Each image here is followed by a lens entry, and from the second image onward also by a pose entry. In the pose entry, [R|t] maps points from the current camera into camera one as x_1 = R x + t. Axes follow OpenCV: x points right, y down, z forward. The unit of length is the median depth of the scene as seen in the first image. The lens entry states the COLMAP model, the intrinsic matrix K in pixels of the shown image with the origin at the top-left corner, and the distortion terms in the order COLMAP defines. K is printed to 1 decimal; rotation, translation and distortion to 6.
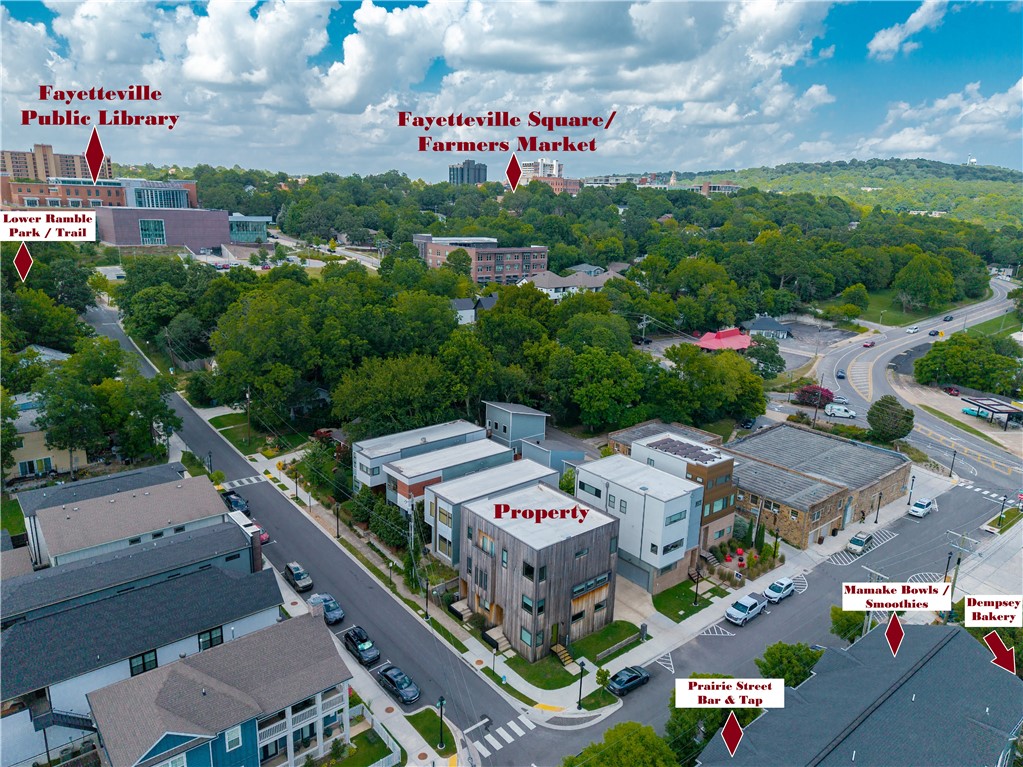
lens RADIAL K [[714.7, 0, 511.5], [0, 714.7, 383.5], [0, 0, 1]] dist [0.106777, -0.120574]
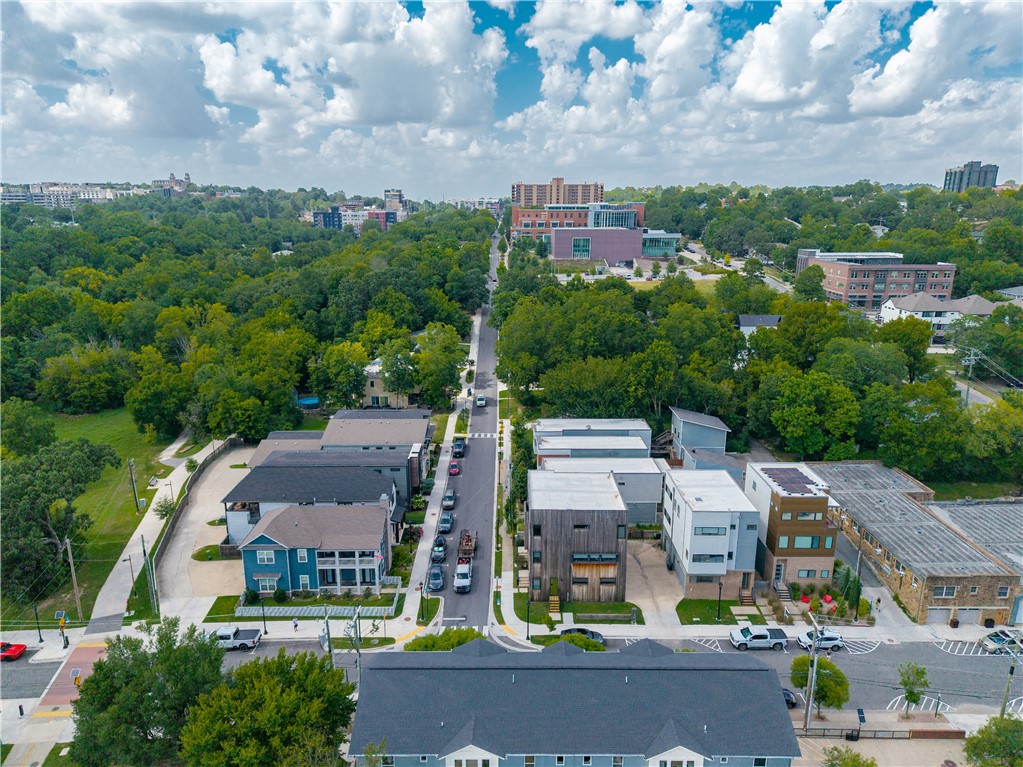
lens RADIAL K [[714.7, 0, 511.5], [0, 714.7, 383.5], [0, 0, 1]] dist [0.106777, -0.120574]
pose [[0.759560, 0.131905, -0.636922, 0.663978], [-0.141313, 0.989297, 0.036358, -0.021493], [0.634901, 0.062389, 0.770070, 0.003139]]
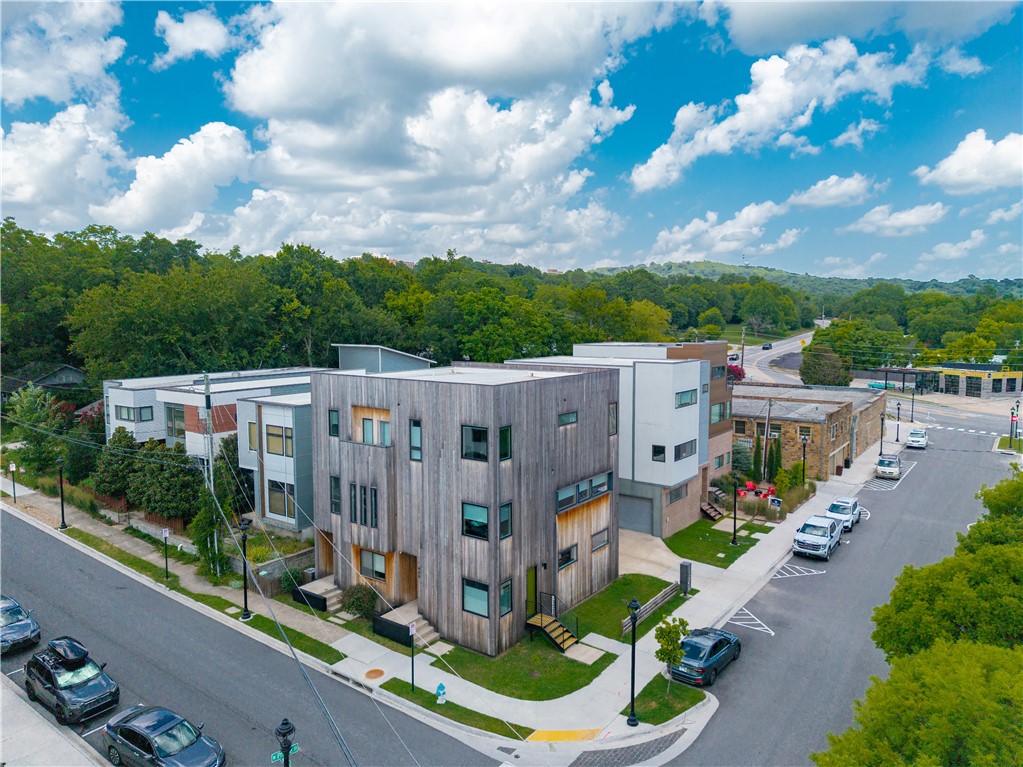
lens RADIAL K [[692.4, 0, 511.5], [0, 692.4, 383.5], [0, 0, 1]] dist [0.096551, -0.089446]
pose [[0.970837, -0.058331, 0.232537, -0.047206], [0.096382, 0.983076, -0.155793, 0.257570], [-0.219514, 0.173662, 0.960029, 0.490357]]
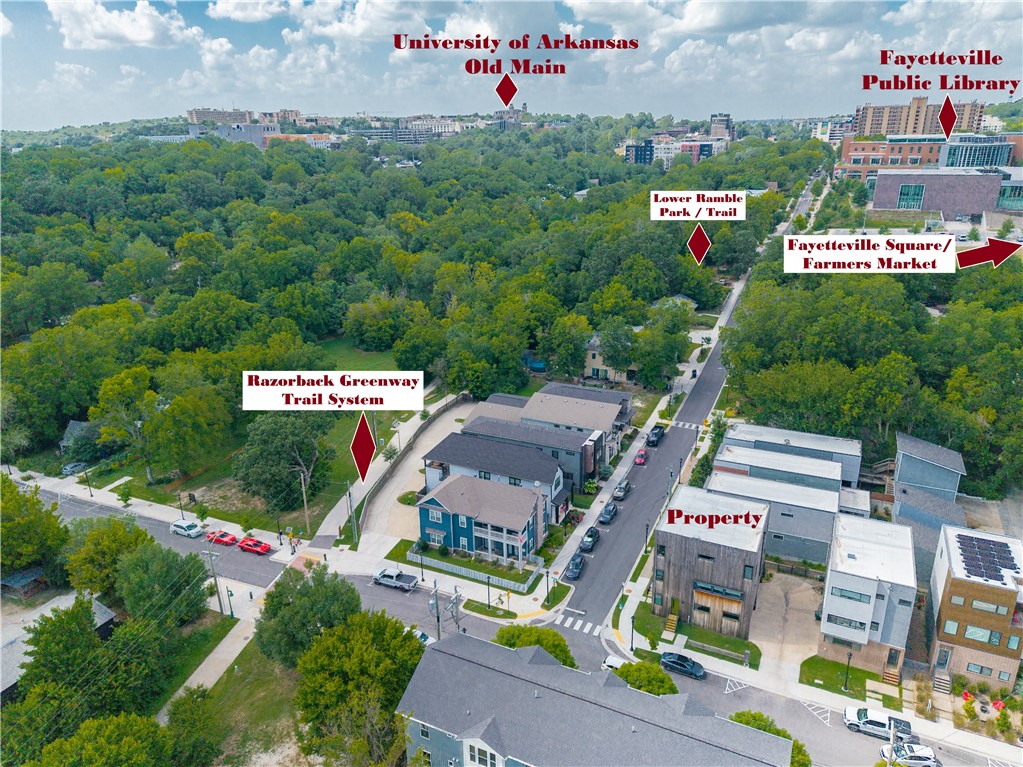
lens RADIAL K [[735.5, 0, 496.7], [0, 735.5, 387.1], [0, 0, 1]] dist [0.112373, -0.087976]
pose [[0.388533, 0.277414, -0.878683, 0.862618], [-0.196739, 0.956588, 0.215017, -0.199365], [0.900186, 0.089330, 0.426245, 0.142987]]
